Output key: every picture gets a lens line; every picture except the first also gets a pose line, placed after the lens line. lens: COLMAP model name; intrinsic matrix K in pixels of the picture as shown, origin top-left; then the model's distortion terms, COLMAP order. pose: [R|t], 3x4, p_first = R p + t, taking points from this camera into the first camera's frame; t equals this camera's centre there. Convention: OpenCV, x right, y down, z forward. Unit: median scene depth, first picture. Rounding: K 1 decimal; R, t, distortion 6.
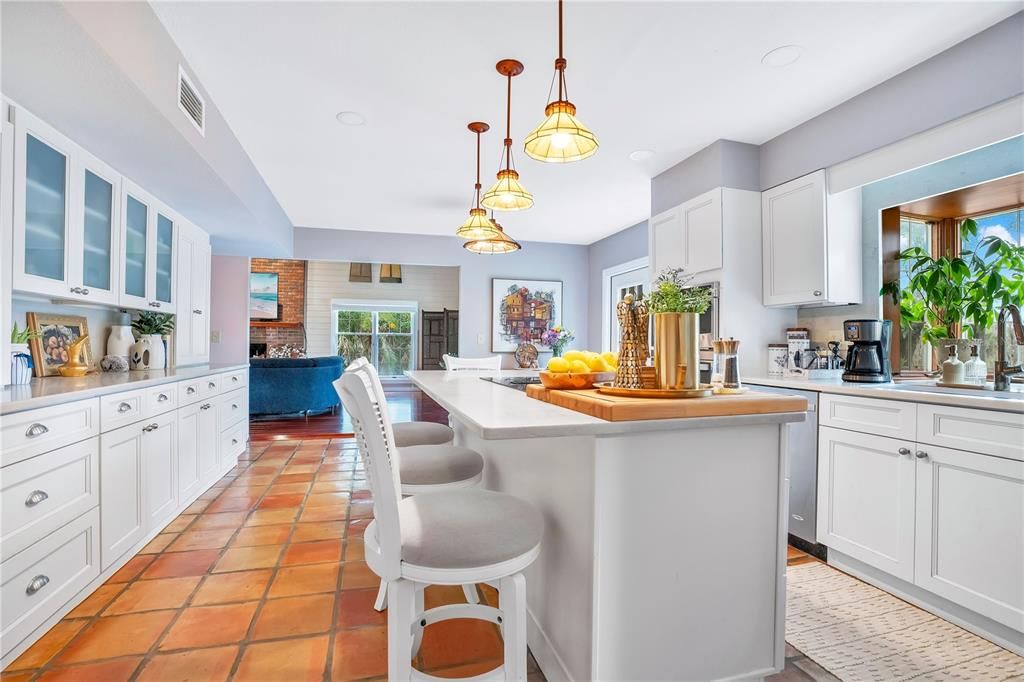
lens RADIAL K [[496.3, 0, 517.9], [0, 496.3, 344.7], [0, 0, 1]] dist [-0.047361, 0.020916]
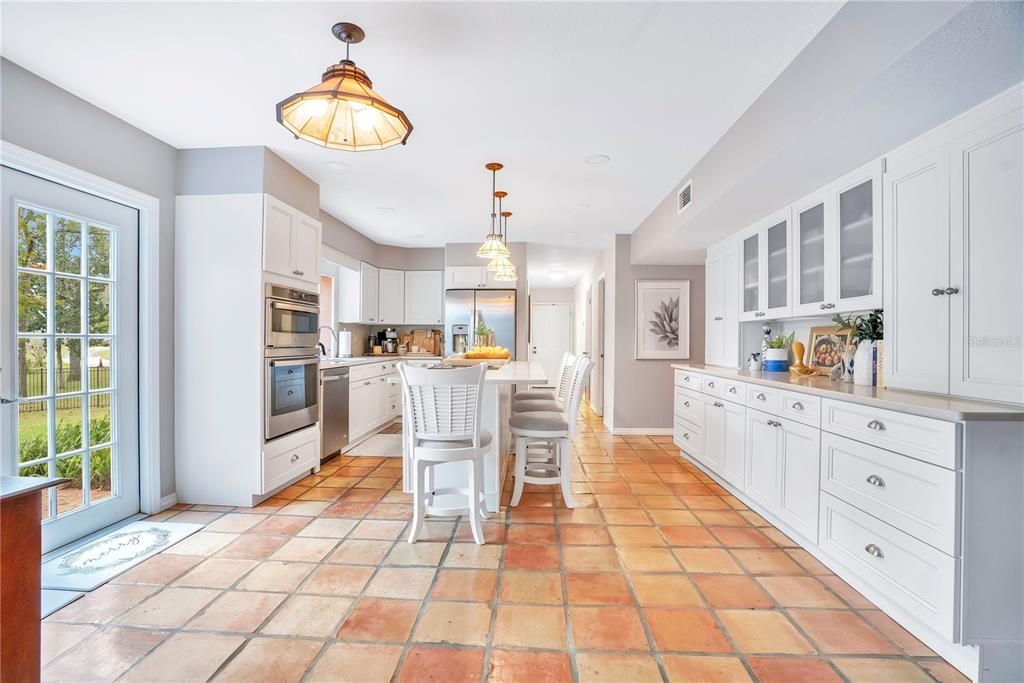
lens RADIAL K [[485.4, 0, 505.6], [0, 485.4, 341.2], [0, 0, 1]] dist [-0.044704, 0.018861]
pose [[-0.939075, -0.013226, 0.343458, -0.495304], [-0.012981, 0.999911, 0.003014, -0.014711], [-0.343467, -0.001628, -0.939163, 1.999104]]
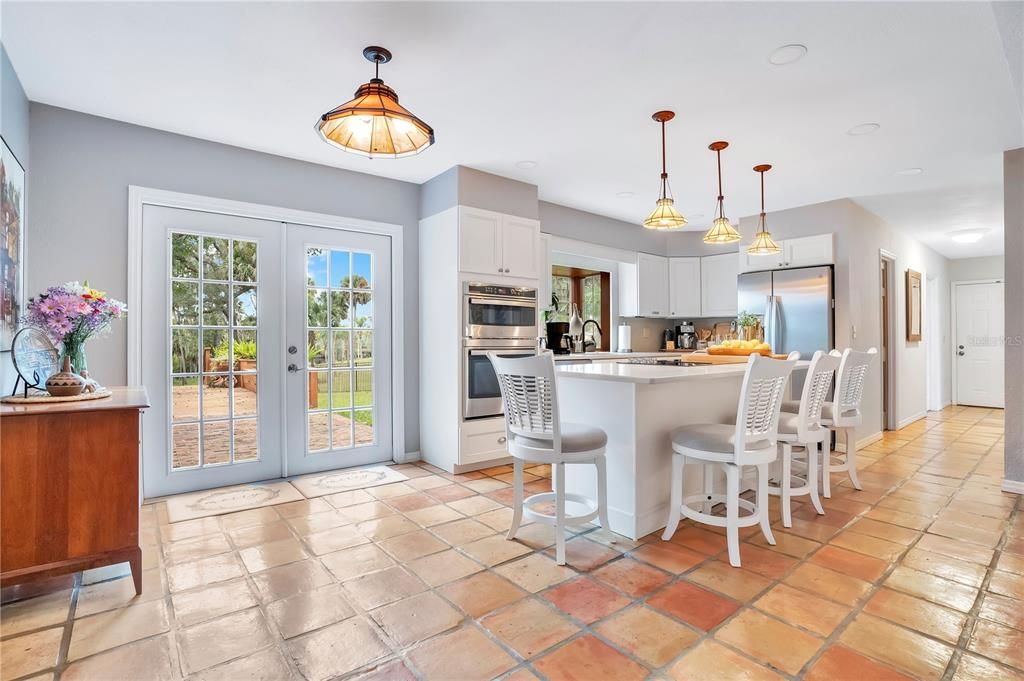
lens RADIAL K [[488.2, 0, 501.1], [0, 488.2, 333.3], [0, 0, 1]] dist [-0.054741, 0.015736]
pose [[-0.371728, 0.000266, 0.928342, -0.809305], [-0.007869, 0.999963, -0.003437, 0.000394], [-0.928308, -0.008583, -0.371712, 1.575192]]
